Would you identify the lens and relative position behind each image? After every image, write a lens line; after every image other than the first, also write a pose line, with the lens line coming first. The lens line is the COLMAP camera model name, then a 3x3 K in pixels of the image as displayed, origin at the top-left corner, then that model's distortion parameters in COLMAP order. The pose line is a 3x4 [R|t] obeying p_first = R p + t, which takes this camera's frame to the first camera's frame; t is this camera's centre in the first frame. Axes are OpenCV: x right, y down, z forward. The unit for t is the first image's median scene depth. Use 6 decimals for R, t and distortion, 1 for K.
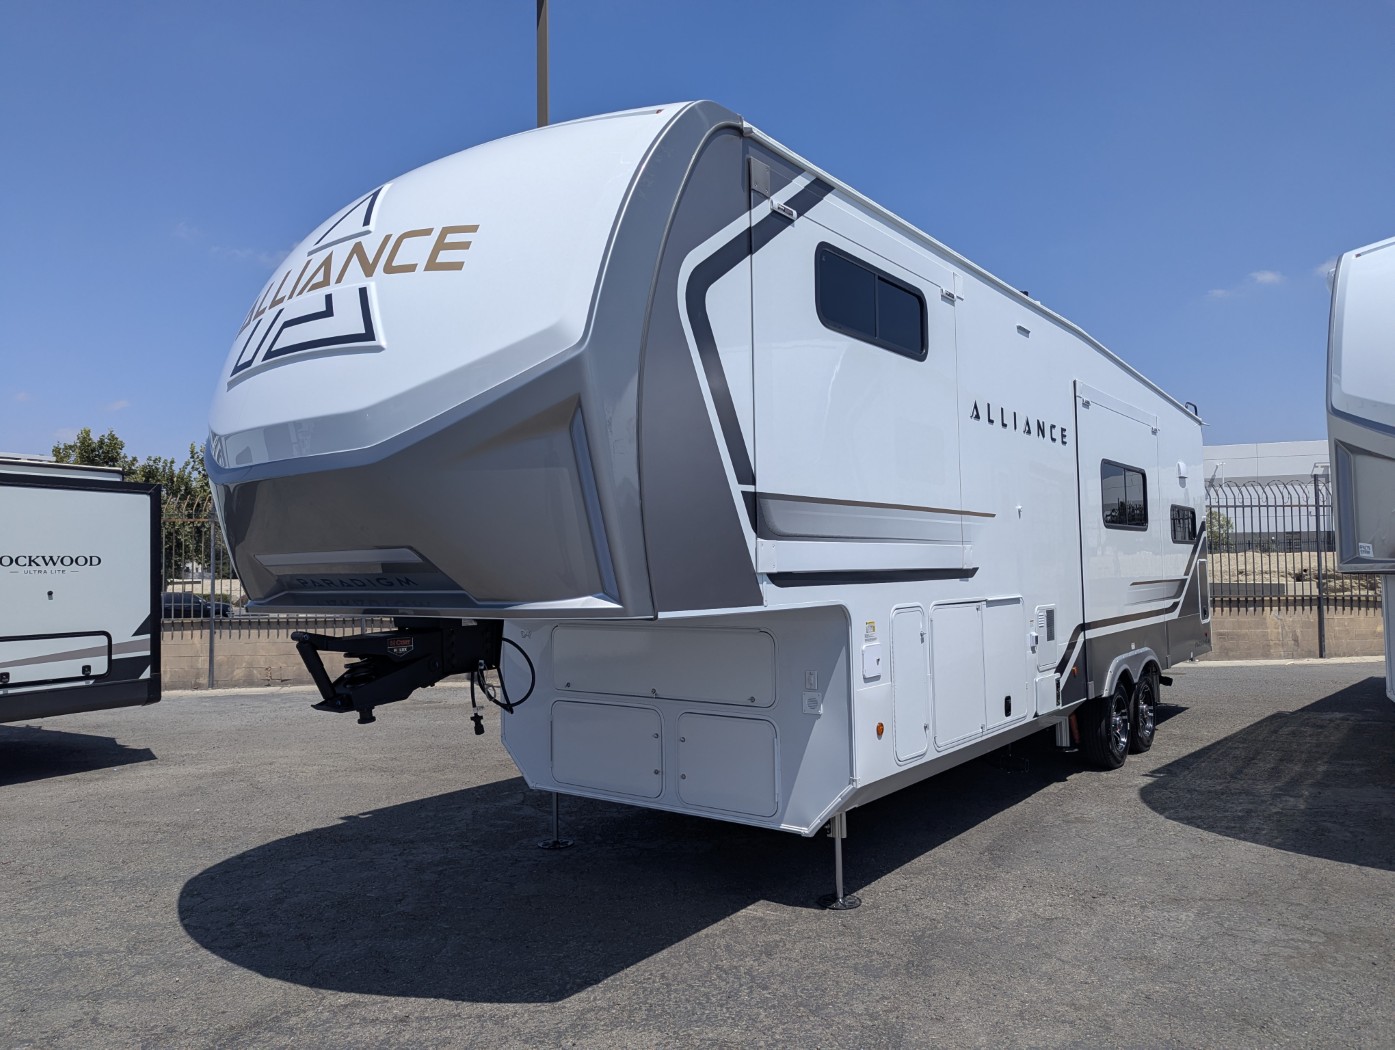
lens RADIAL K [[1002.7, 0, 665.7], [0, 1002.7, 530.5], [0, 0, 1]] dist [0.028719, -0.004188]
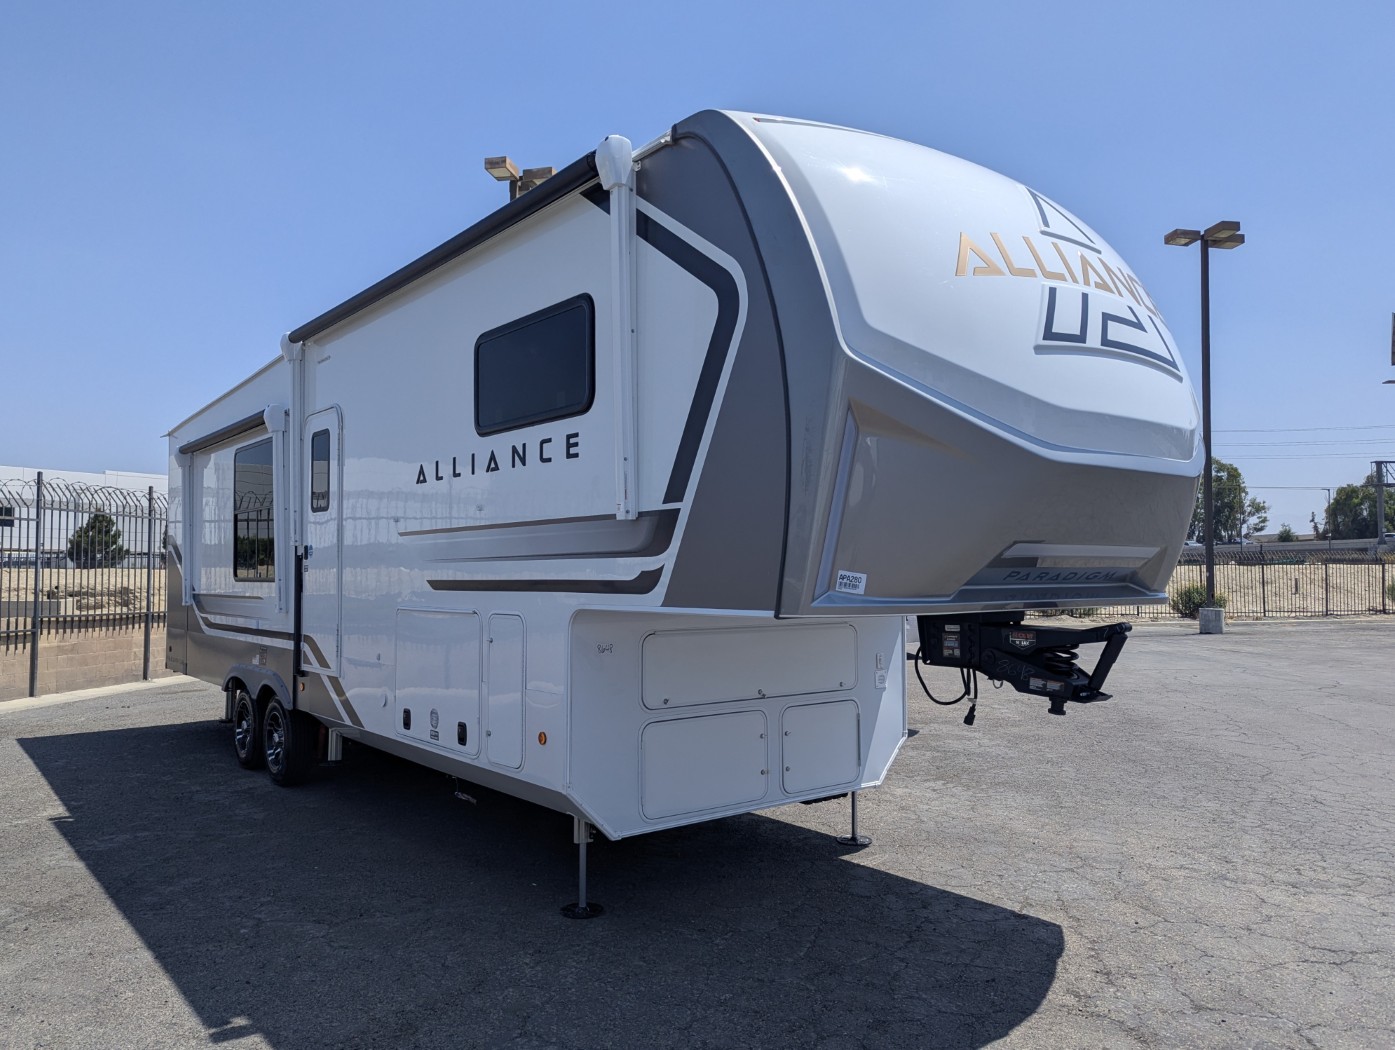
lens RADIAL K [[1050.7, 0, 697.5], [0, 1050.7, 525.0], [0, 0, 1]] dist [0.027925, -0.000784]
pose [[0.210951, 0.062106, 0.975522, -1.195381], [-0.038177, 0.997742, -0.055265, 0.061431], [-0.976751, -0.025584, 0.212846, 0.950679]]
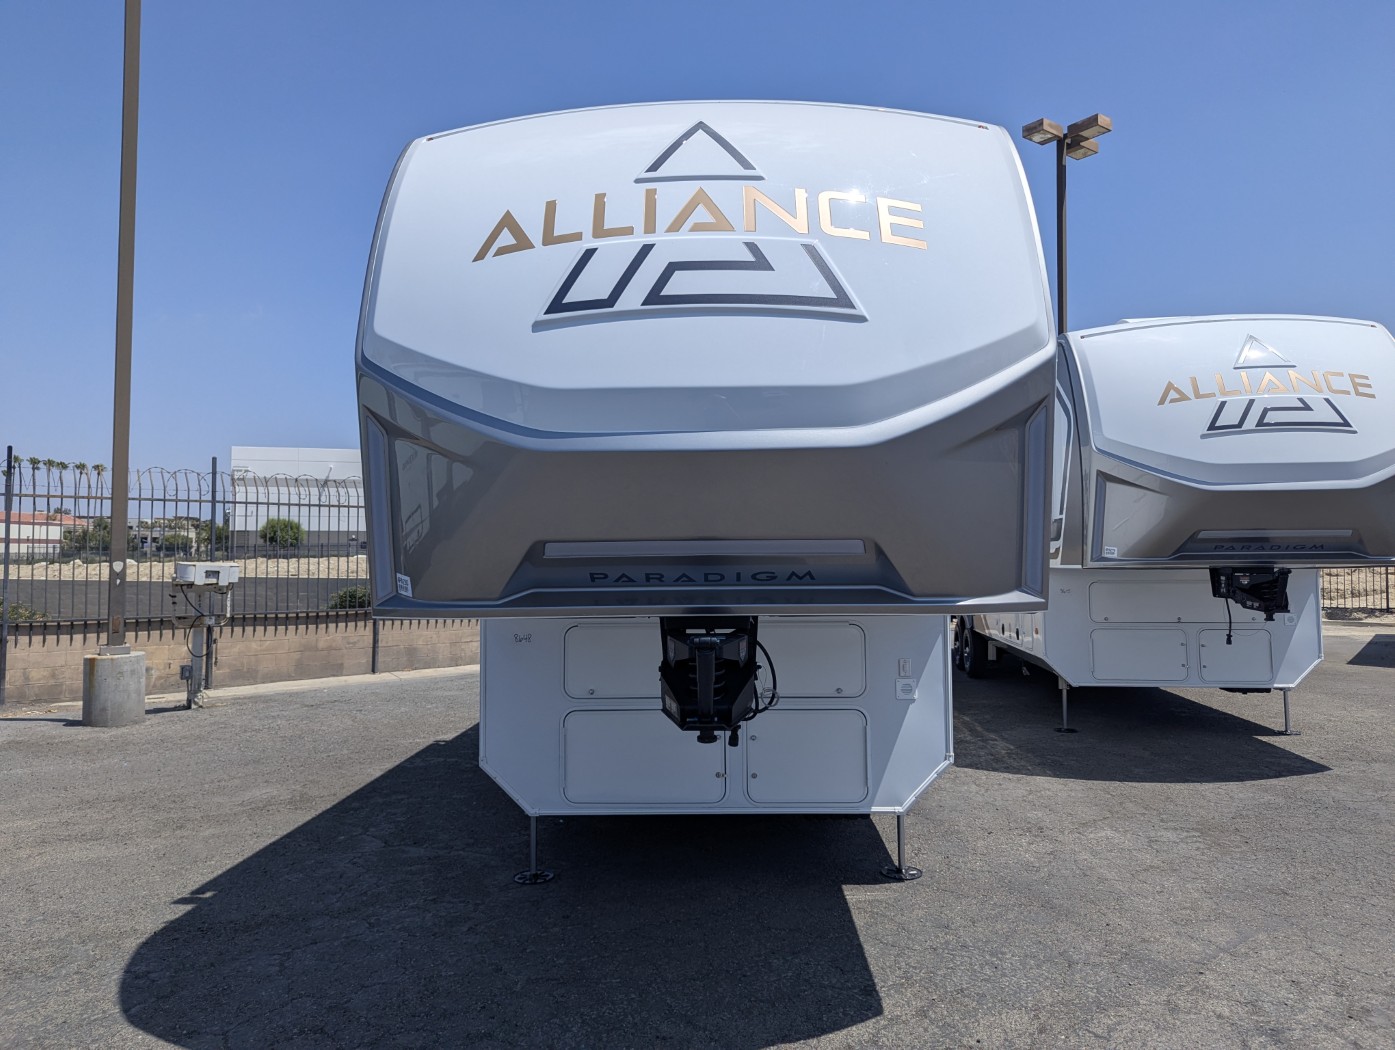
lens RADIAL K [[1020.8, 0, 692.9], [0, 1020.8, 506.7], [0, 0, 1]] dist [0.034601, -0.025684]
pose [[0.801898, 0.036895, 0.596321, -0.696054], [-0.027132, 0.999311, -0.025344, 0.011444], [-0.596845, 0.004144, 0.802346, 0.259545]]
